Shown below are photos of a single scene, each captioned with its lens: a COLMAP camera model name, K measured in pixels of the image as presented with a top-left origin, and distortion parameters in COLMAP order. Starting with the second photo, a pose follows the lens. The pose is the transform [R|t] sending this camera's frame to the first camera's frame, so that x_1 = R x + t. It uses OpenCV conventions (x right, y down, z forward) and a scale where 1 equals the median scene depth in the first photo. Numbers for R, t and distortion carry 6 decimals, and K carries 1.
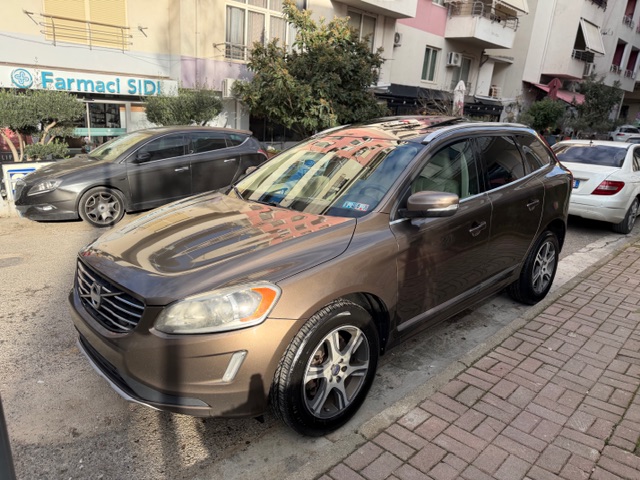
lens RADIAL K [[445.6, 0, 320.0], [0, 445.6, 240.0], [0, 0, 1]] dist [0.000842, -0.004485]
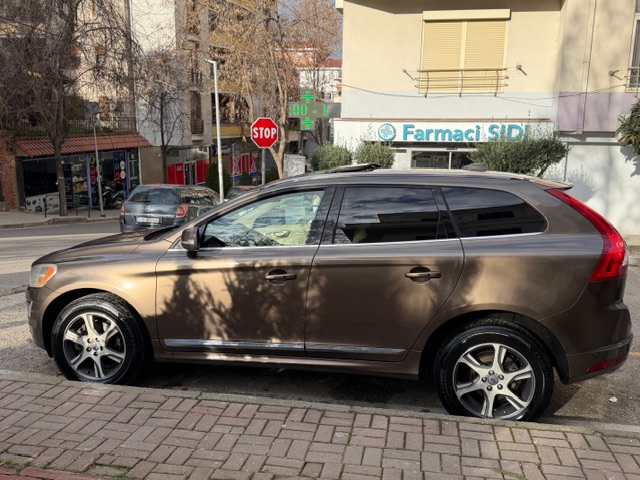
lens RADIAL K [[584.7, 0, 330.3], [0, 584.7, 238.7], [0, 0, 1]] dist [0.258538, -0.473523]
pose [[0.582149, 0.100282, -0.806874, 0.366456], [-0.216377, 0.975688, -0.034850, -0.023774], [0.783763, 0.194877, 0.589694, 0.075306]]
